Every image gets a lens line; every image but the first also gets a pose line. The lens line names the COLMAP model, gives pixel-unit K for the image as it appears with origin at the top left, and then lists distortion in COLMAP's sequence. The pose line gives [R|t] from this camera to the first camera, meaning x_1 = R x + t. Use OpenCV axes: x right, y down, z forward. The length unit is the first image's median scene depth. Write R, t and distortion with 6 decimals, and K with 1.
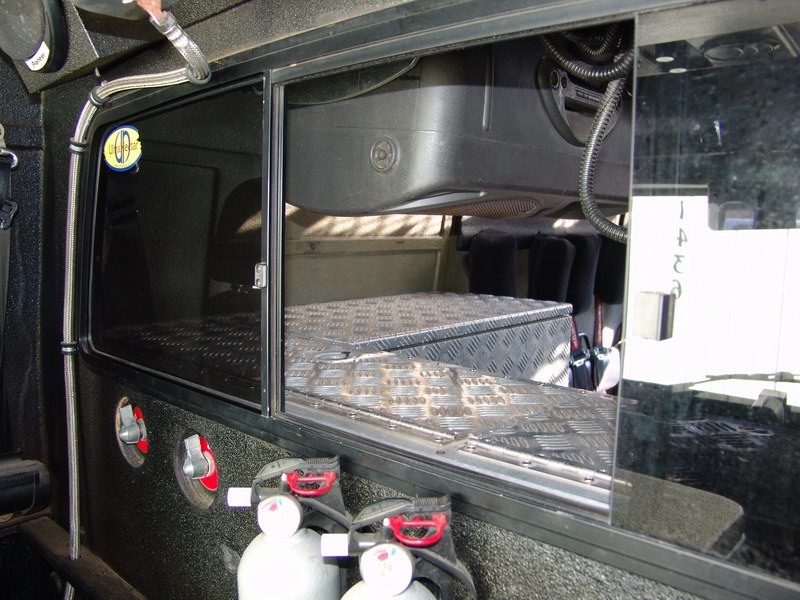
lens RADIAL K [[673.5, 0, 400.0], [0, 673.5, 300.0], [0, 0, 1]] dist [-0.159072, 0.141628]
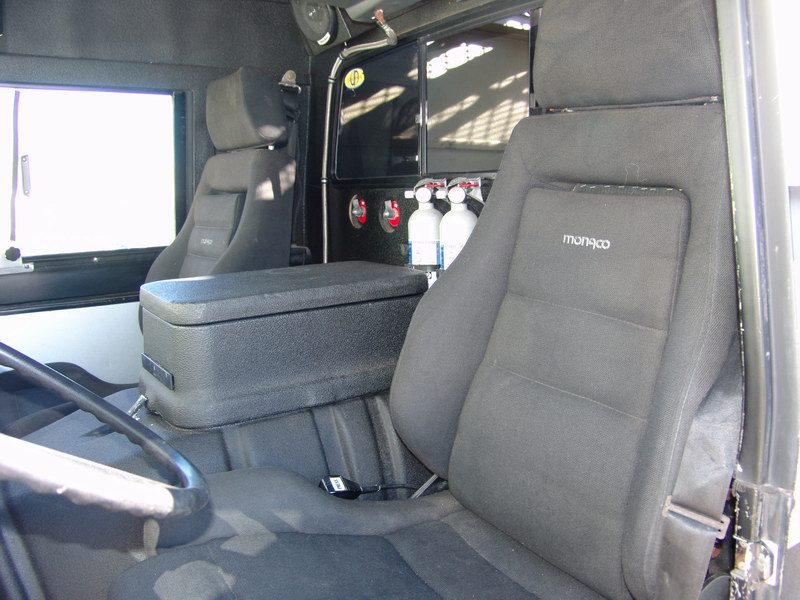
lens RADIAL K [[673.5, 0, 400.0], [0, 673.5, 300.0], [0, 0, 1]] dist [-0.159072, 0.141628]
pose [[0.971416, 0.011475, -0.237106, 0.251595], [-0.000881, 0.998998, 0.044736, 0.406071], [0.237382, -0.043249, 0.970453, -1.133534]]
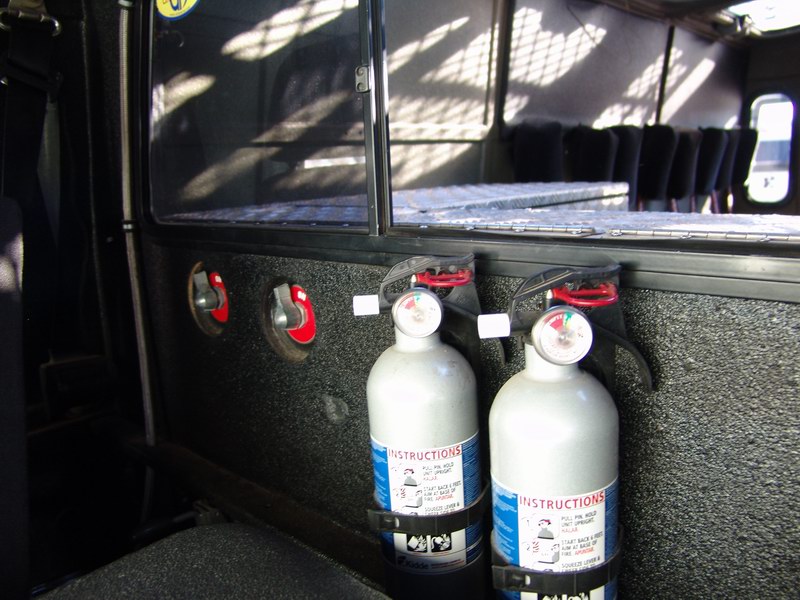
lens RADIAL K [[673.5, 0, 400.0], [0, 673.5, 300.0], [0, 0, 1]] dist [-0.159072, 0.141628]
pose [[0.998089, -0.058068, -0.021120, -0.117853], [0.059618, 0.994826, 0.082255, 0.145811], [0.016234, -0.083357, 0.996388, 0.052839]]
